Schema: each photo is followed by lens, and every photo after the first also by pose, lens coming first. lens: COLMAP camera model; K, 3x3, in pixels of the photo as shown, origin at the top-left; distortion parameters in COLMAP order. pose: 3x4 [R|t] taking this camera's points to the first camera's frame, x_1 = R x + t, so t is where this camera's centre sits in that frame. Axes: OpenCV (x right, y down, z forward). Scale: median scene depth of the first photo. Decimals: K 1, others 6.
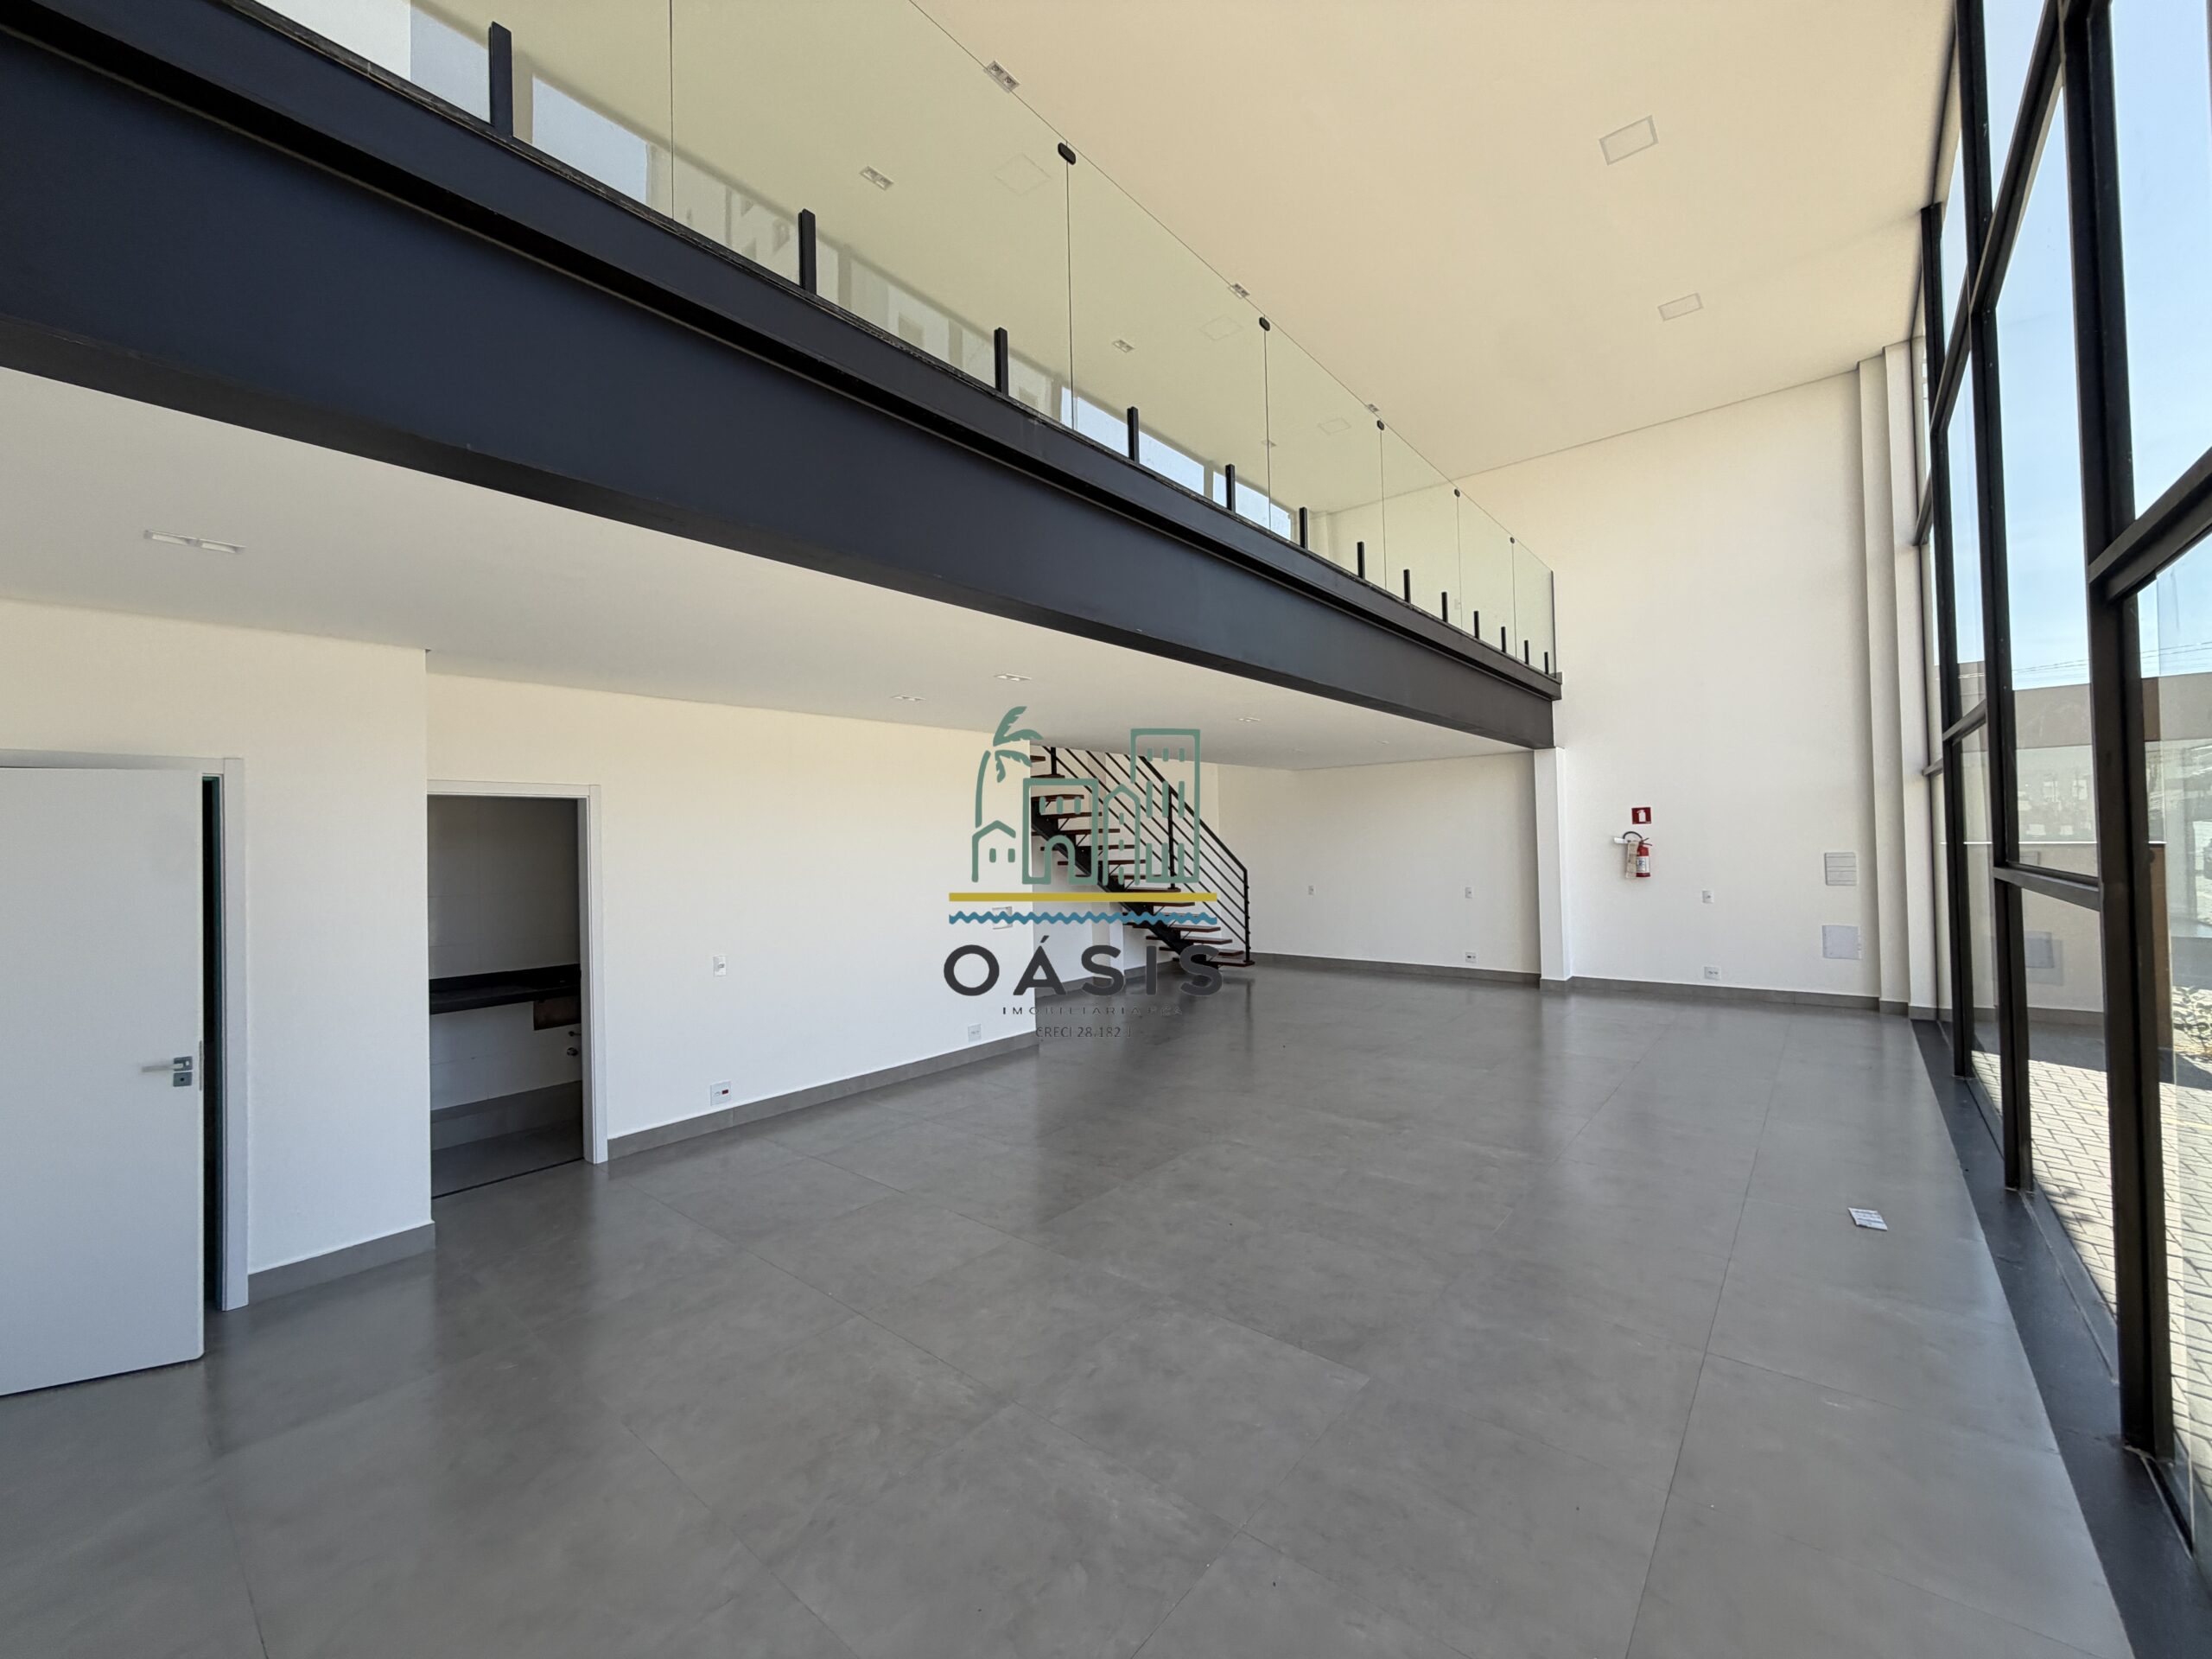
lens RADIAL K [[875.4, 0, 1121.7], [0, 875.4, 826.0], [0, 0, 1]] dist [-0.001988, 0.000189]
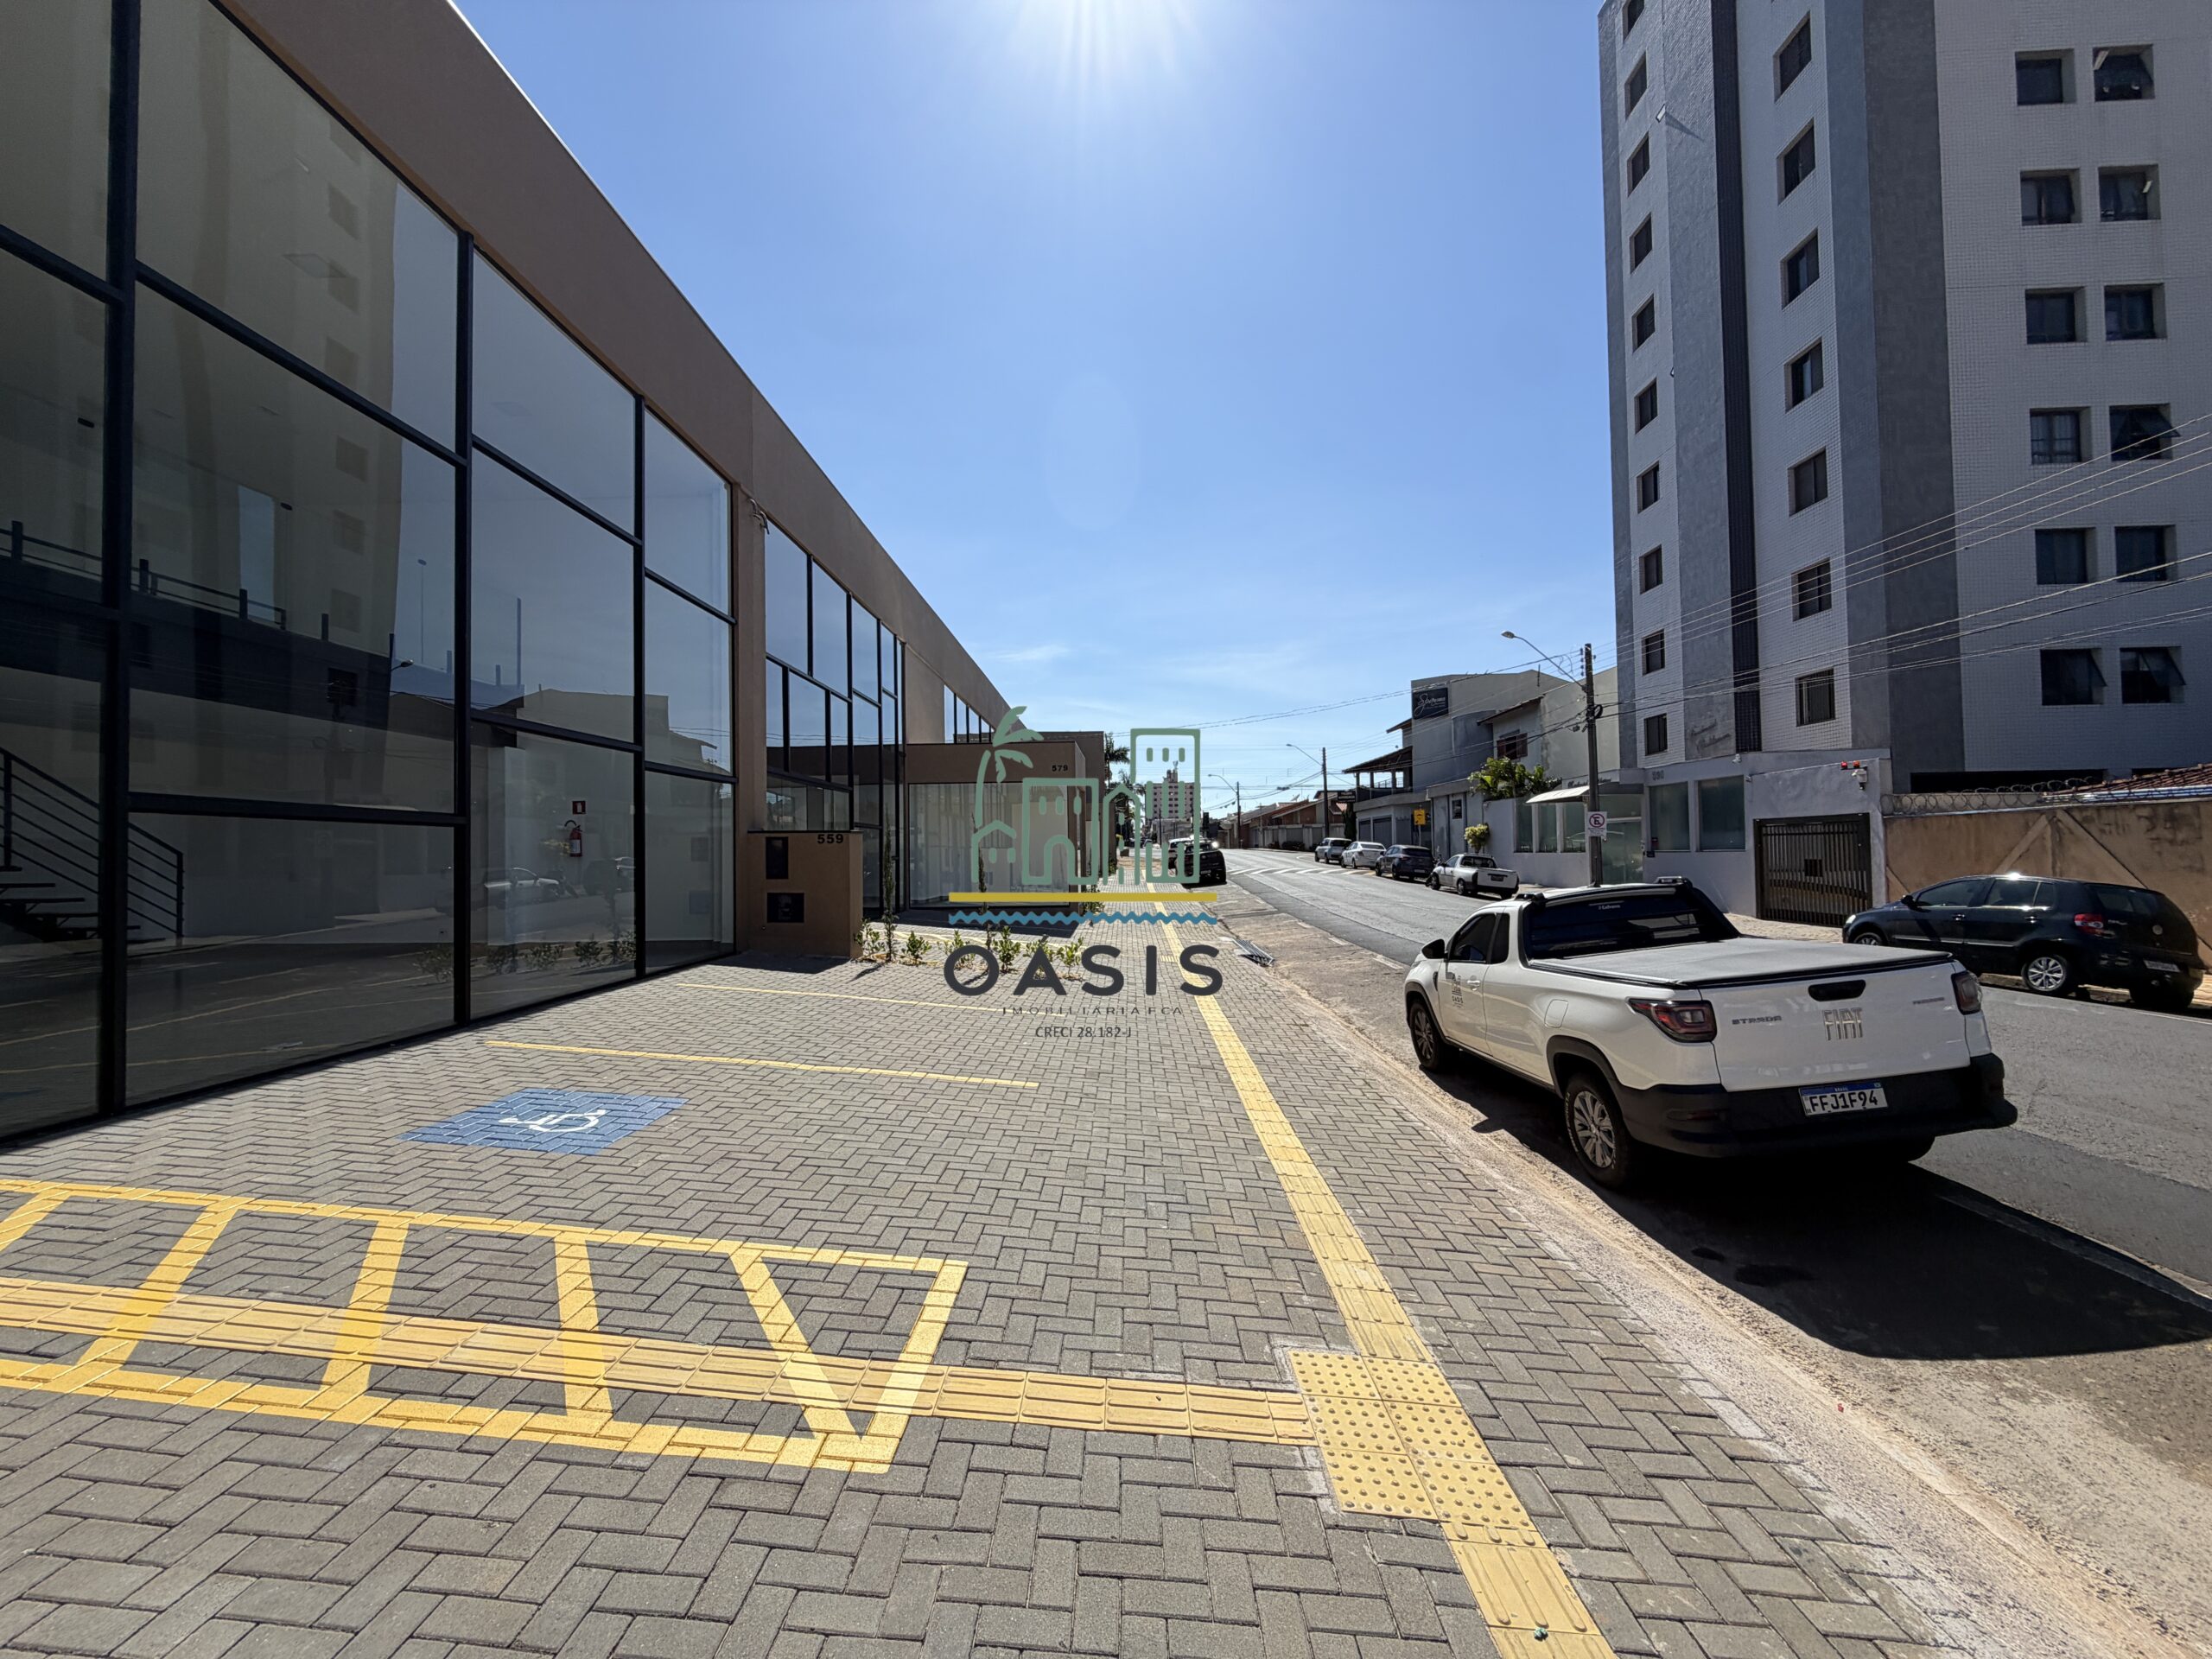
lens RADIAL K [[875.4, 0, 1093.8], [0, 875.4, 831.2], [0, 0, 1]] dist [-0.001988, 0.000189]
pose [[0.780607, 0.026373, 0.624465, 0.397925], [-0.012342, 0.999565, -0.026786, 0.044908], [-0.624900, 0.013202, 0.780593, -0.394969]]
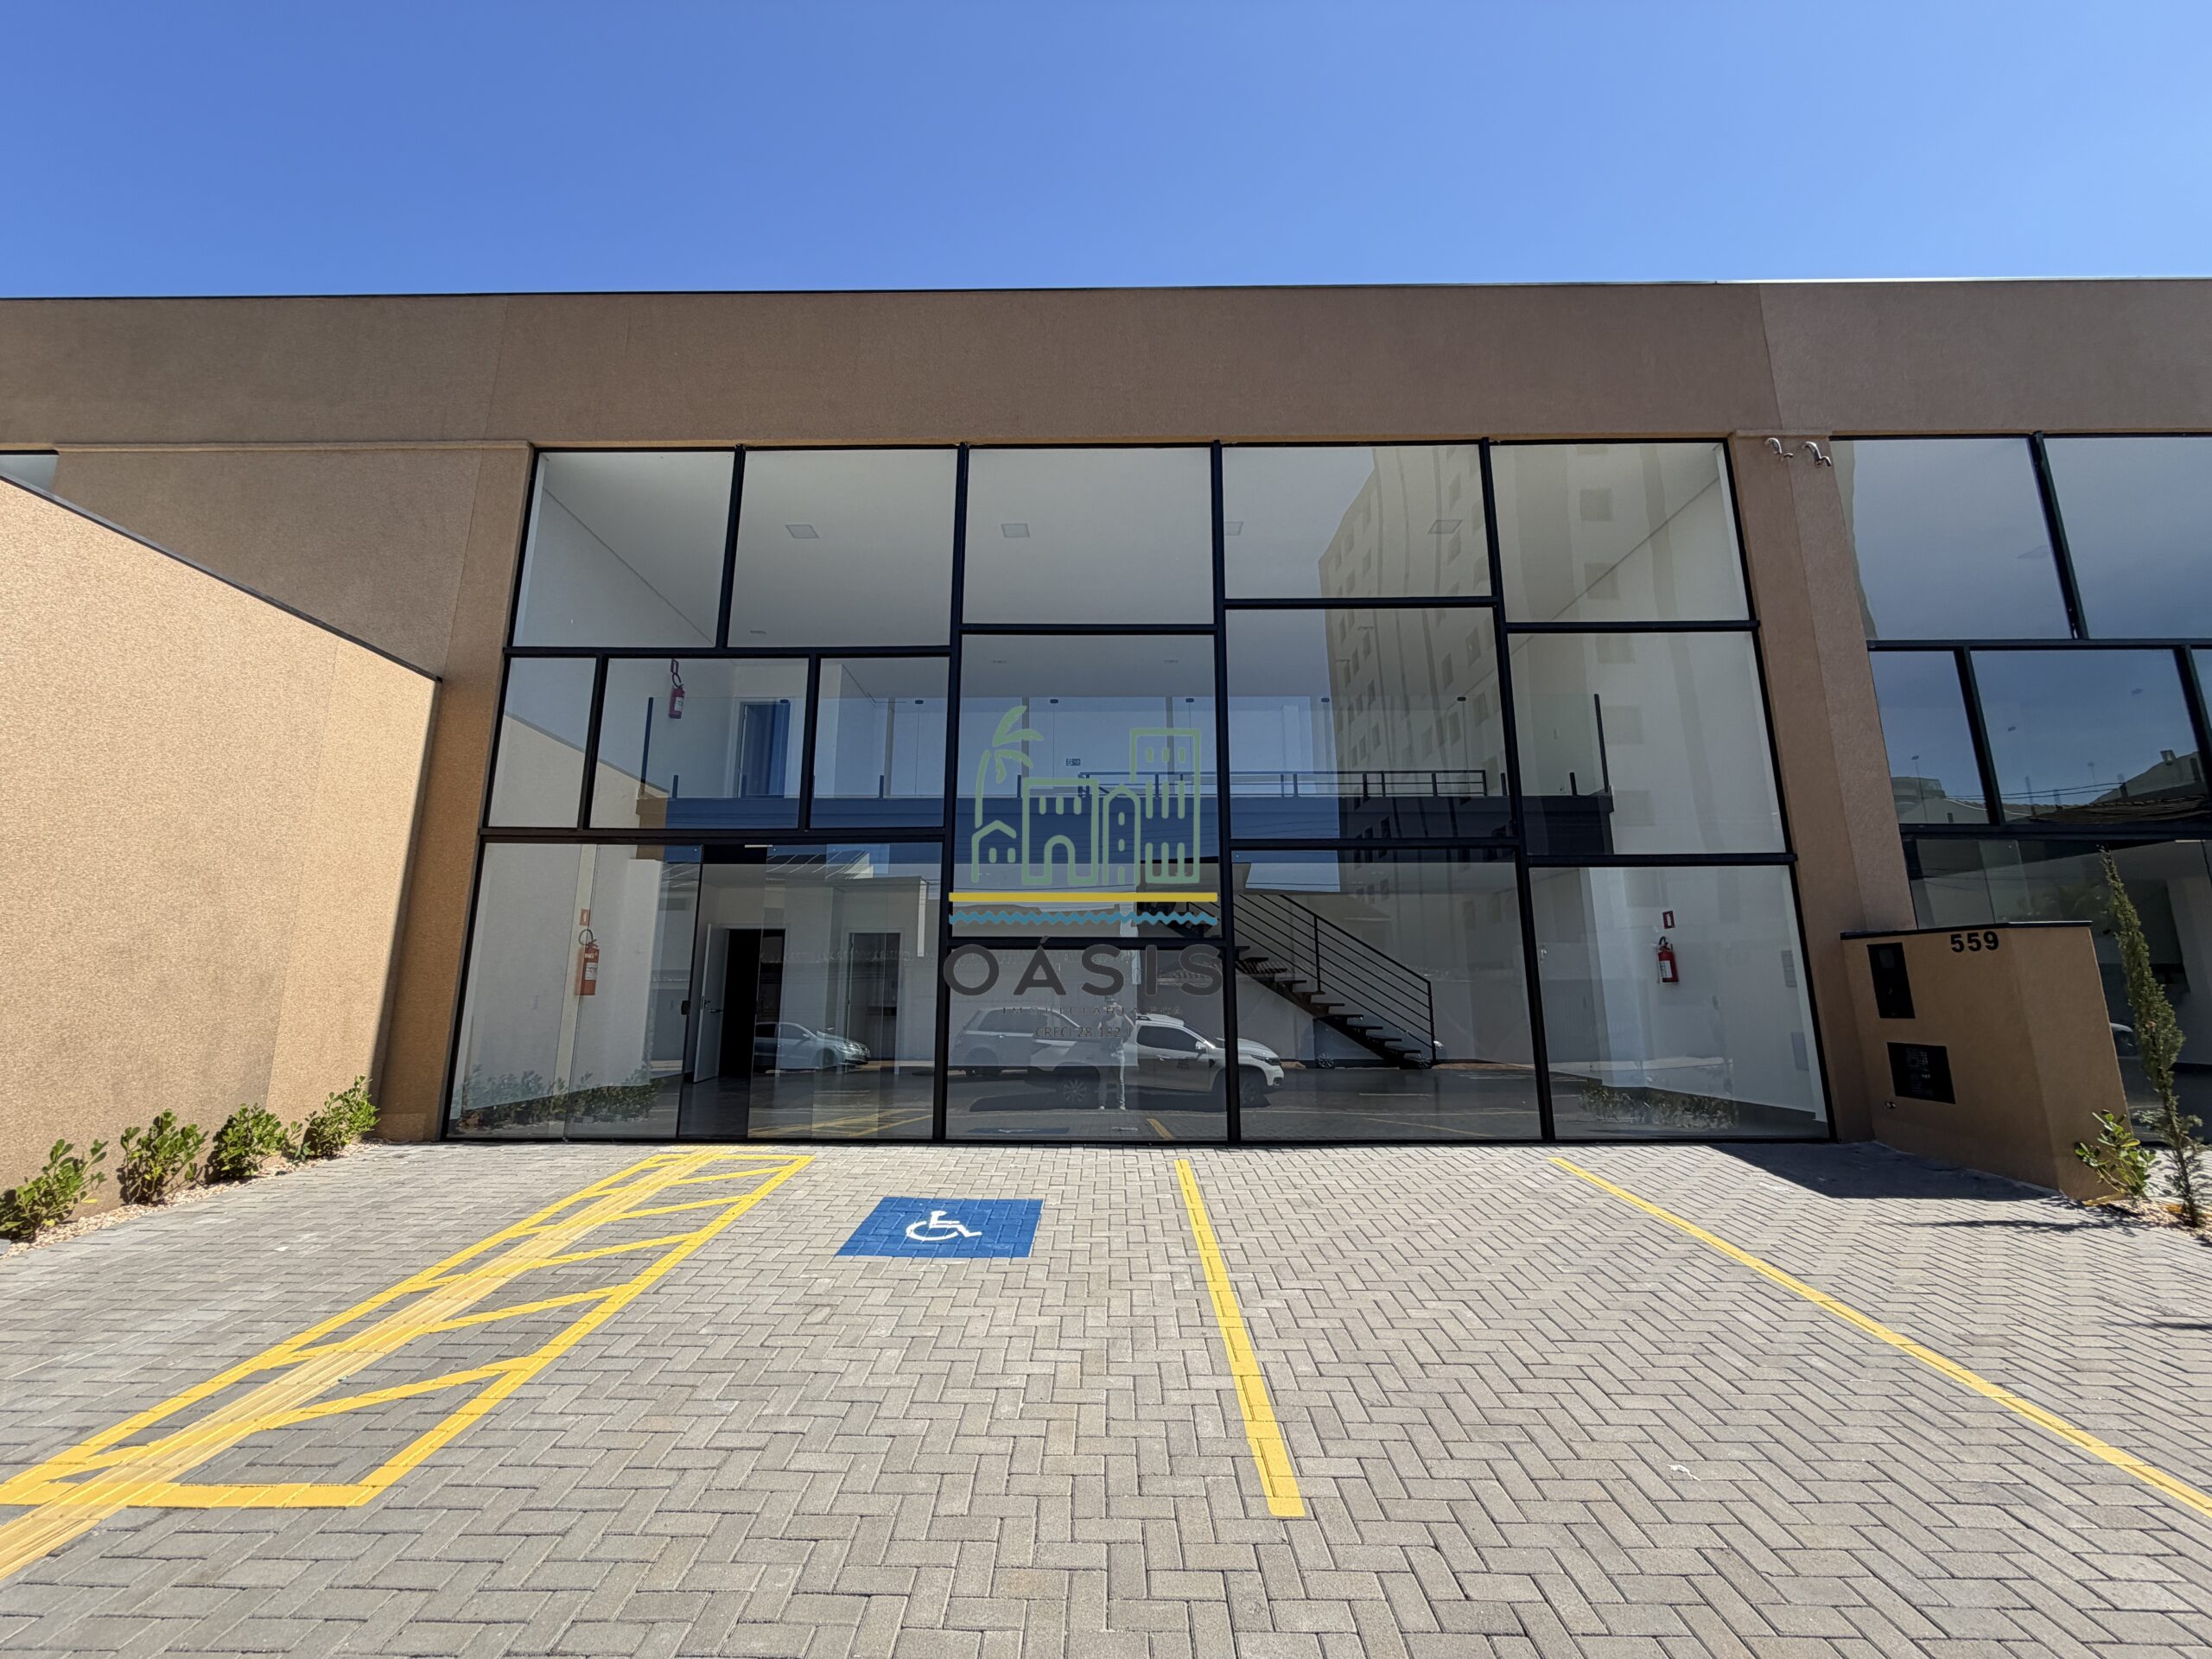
lens RADIAL K [[875.4, 0, 1088.2], [0, 875.4, 827.8], [0, 0, 1]] dist [-0.001988, 0.000189]
pose [[0.646103, -0.130964, -0.751930, 0.927308], [-0.000278, 0.985128, -0.171820, 0.054960], [0.763250, 0.111222, 0.636458, -0.119226]]
